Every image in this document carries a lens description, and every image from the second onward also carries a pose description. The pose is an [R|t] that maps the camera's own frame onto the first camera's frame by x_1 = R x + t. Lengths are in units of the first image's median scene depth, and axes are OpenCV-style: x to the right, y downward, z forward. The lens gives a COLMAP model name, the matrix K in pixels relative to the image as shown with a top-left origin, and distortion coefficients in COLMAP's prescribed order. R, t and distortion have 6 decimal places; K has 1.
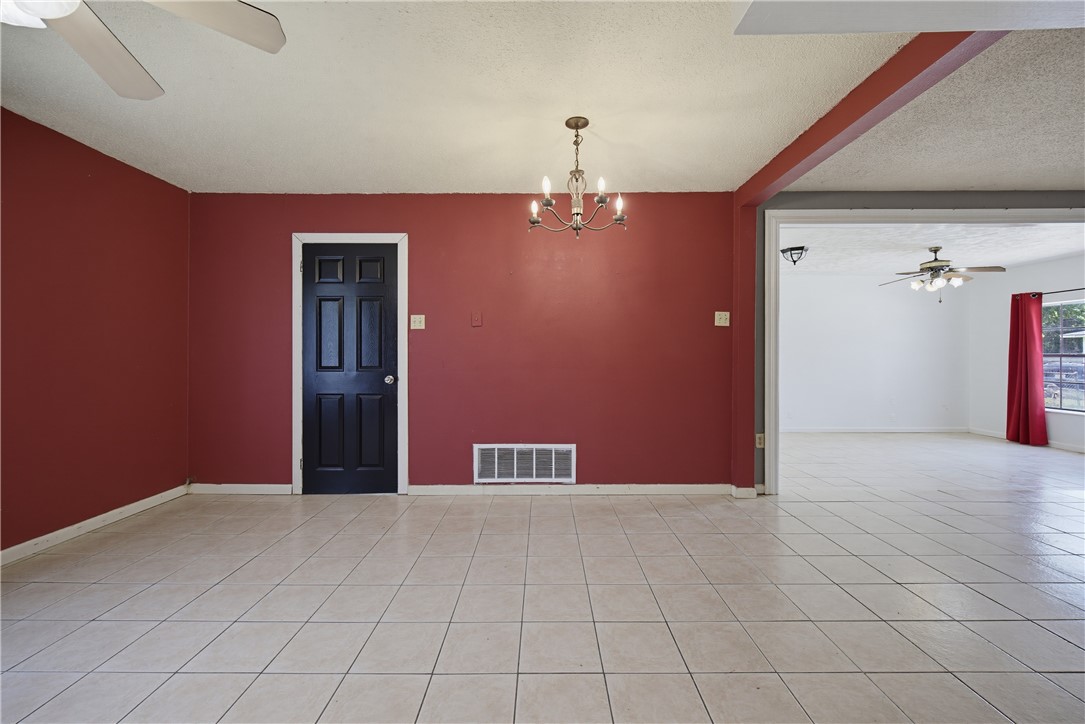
lens RADIAL K [[442.2, 0, 537.1], [0, 442.2, 359.6], [0, 0, 1]] dist [-0.000205, 0.000259]
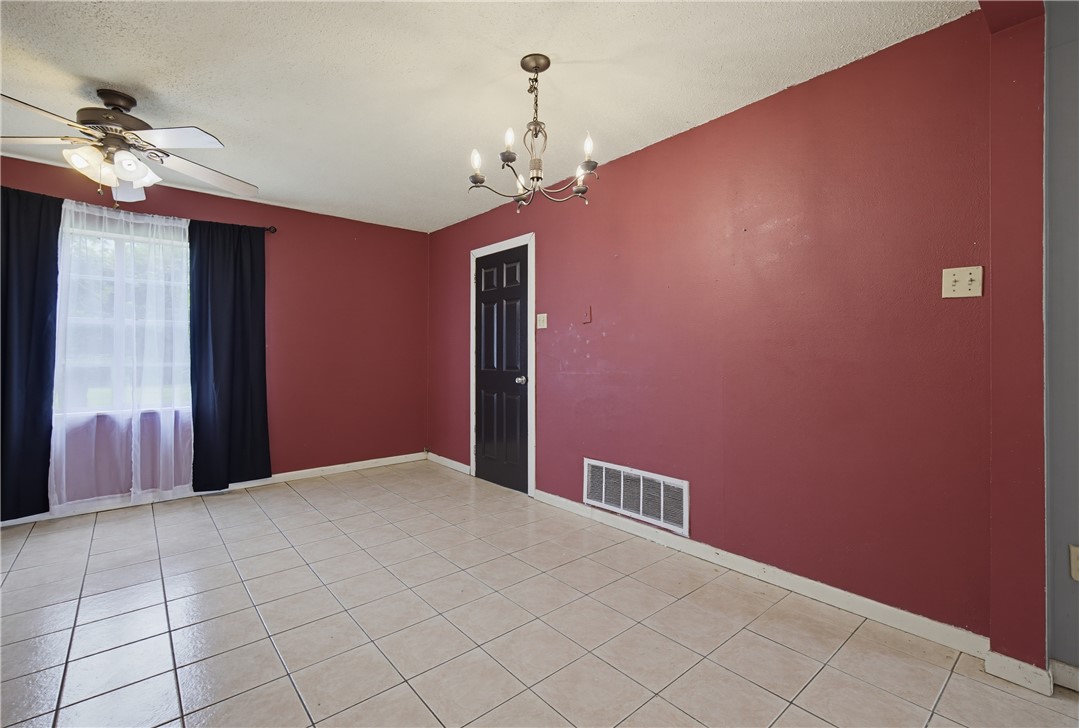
lens RADIAL K [[476.6, 0, 540.0], [0, 476.6, 349.7], [0, 0, 1]] dist [0.009721, 0.000029]
pose [[0.654178, -0.005522, -0.756320, 0.512516], [-0.008834, 0.999849, -0.014941, -0.007068], [0.756289, 0.016455, 0.654031, 0.314993]]
